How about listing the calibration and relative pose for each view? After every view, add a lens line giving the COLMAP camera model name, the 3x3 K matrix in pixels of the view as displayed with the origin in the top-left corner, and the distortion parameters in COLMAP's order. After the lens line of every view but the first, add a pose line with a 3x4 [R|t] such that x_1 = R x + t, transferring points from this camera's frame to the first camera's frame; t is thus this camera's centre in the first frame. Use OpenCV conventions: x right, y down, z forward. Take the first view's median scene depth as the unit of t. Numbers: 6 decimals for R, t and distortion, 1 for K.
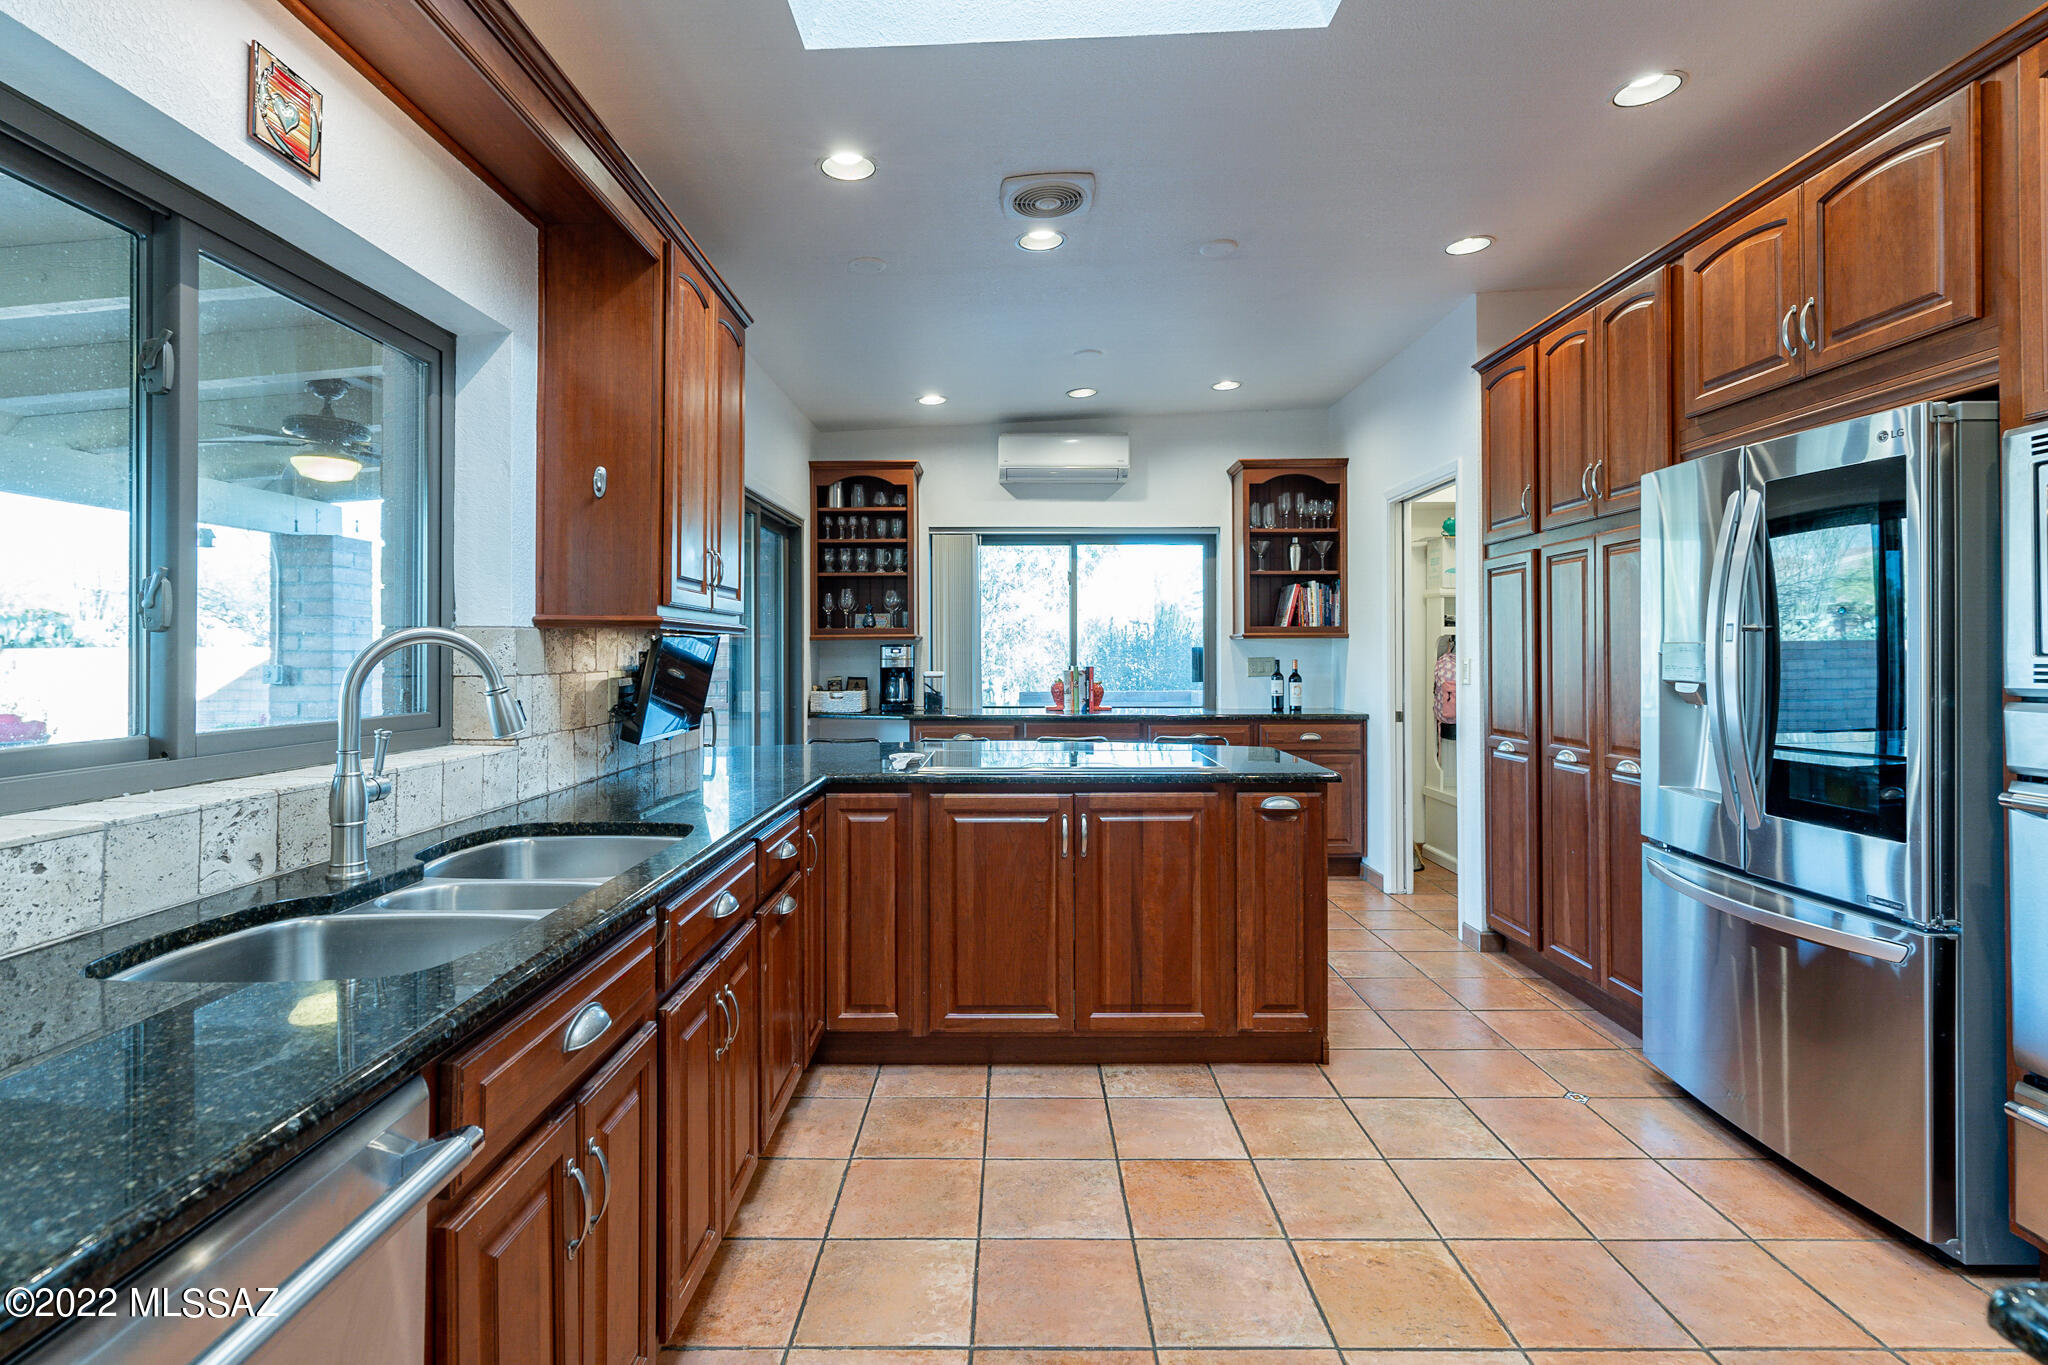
lens RADIAL K [[978.3, 0, 1019.2], [0, 978.3, 667.9], [0, 0, 1]] dist [0.000135, 0.000010]
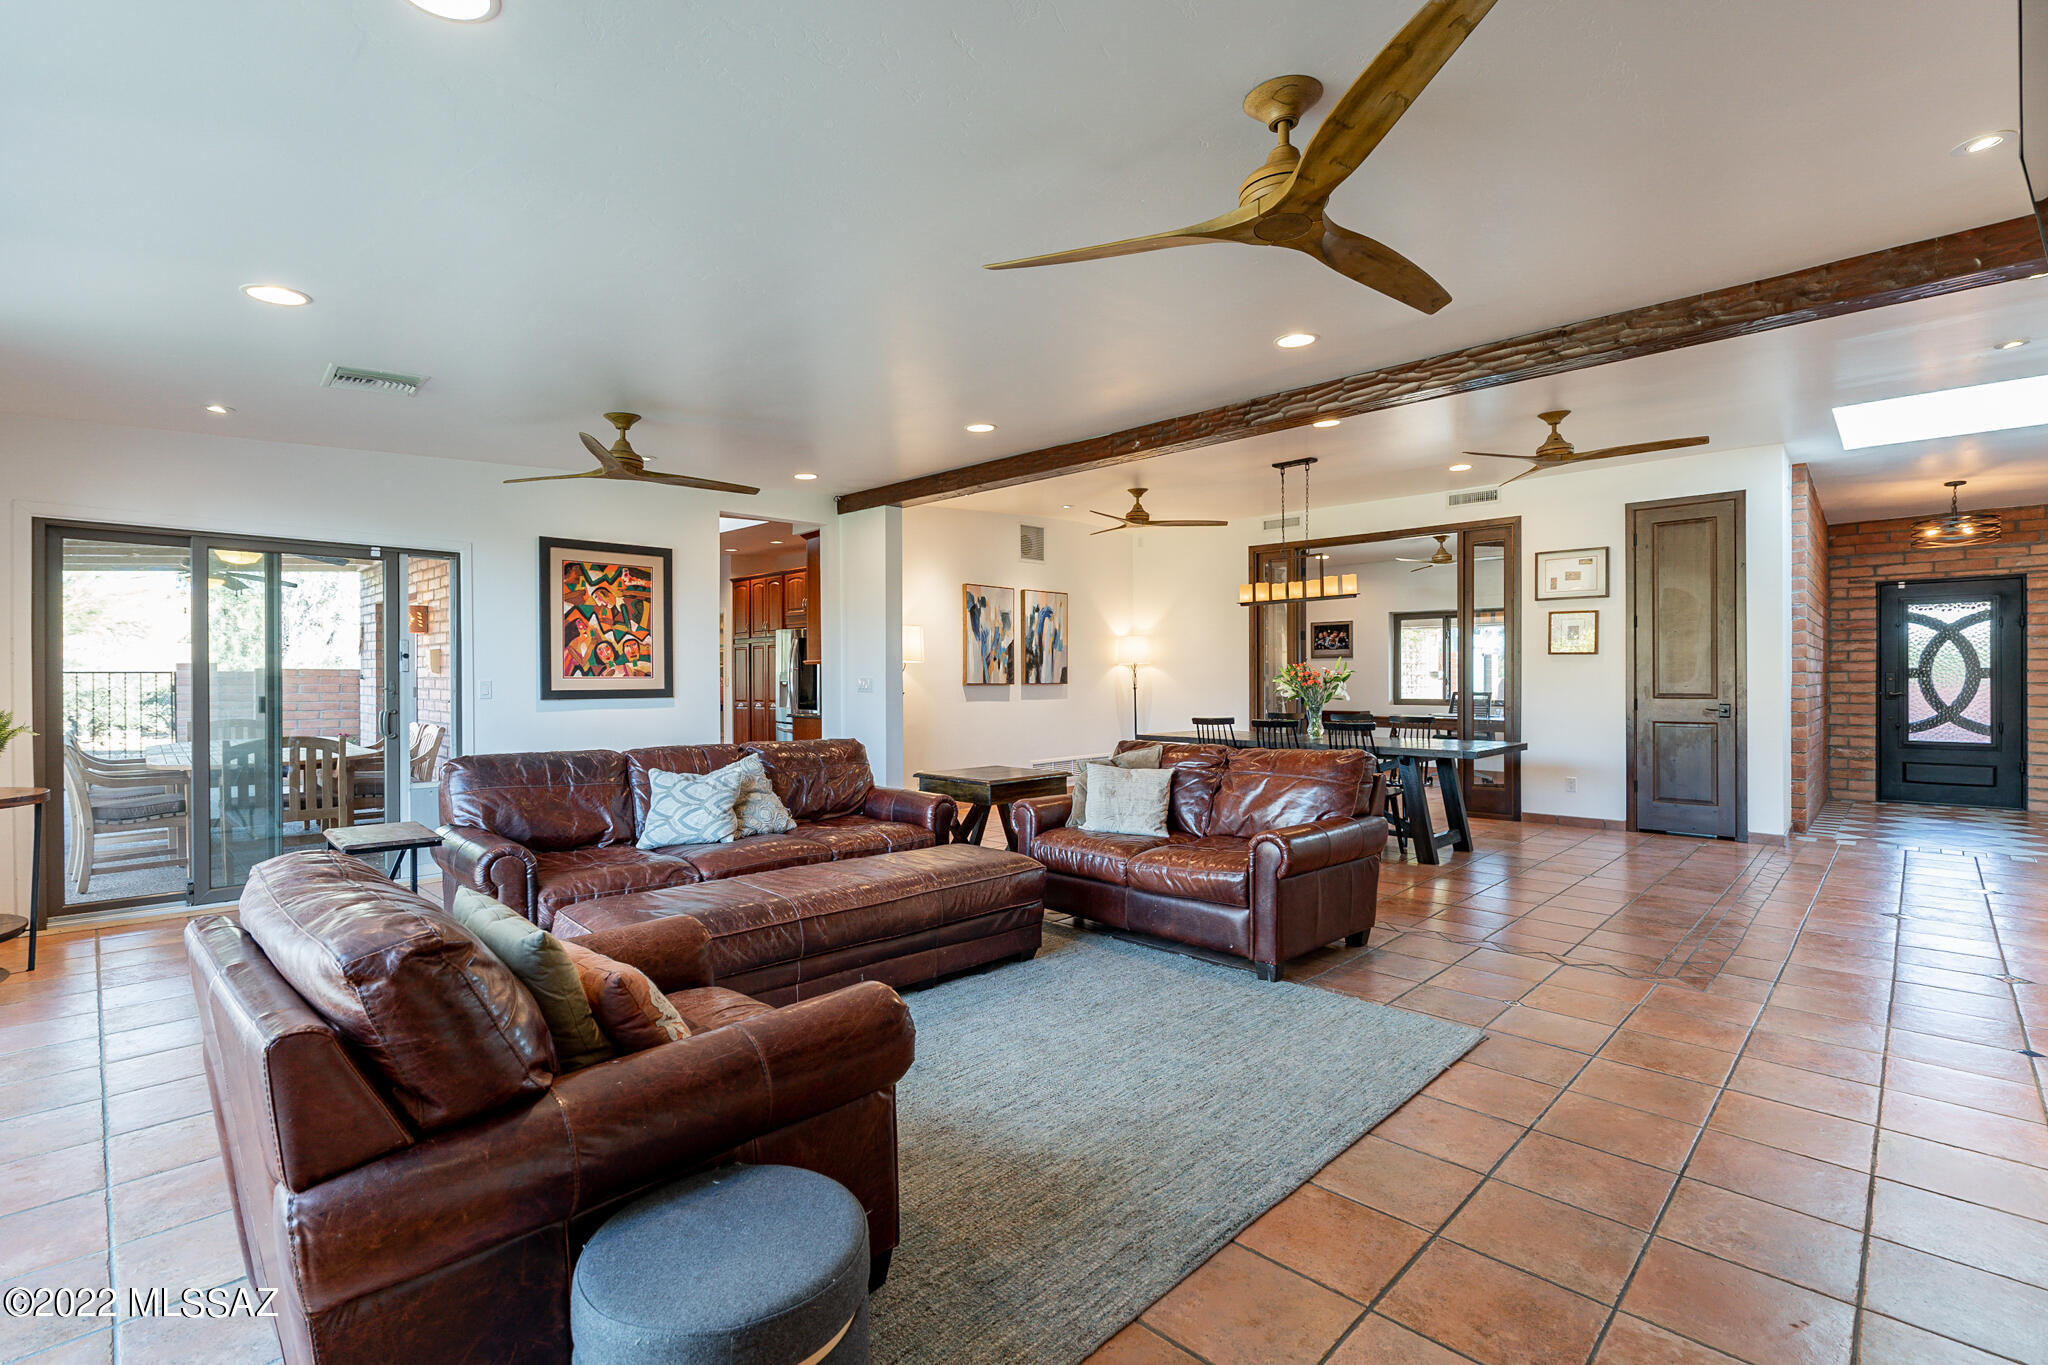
lens RADIAL K [[936.1, 0, 1024.6], [0, 936.1, 685.4], [0, 0, 1]] dist [0.001874, -0.000238]
pose [[0.697789, 0.003737, 0.716293, -1.109940], [-0.005158, 0.999987, -0.000193, 0.014860], [-0.716285, -0.003560, 0.697799, -1.907883]]
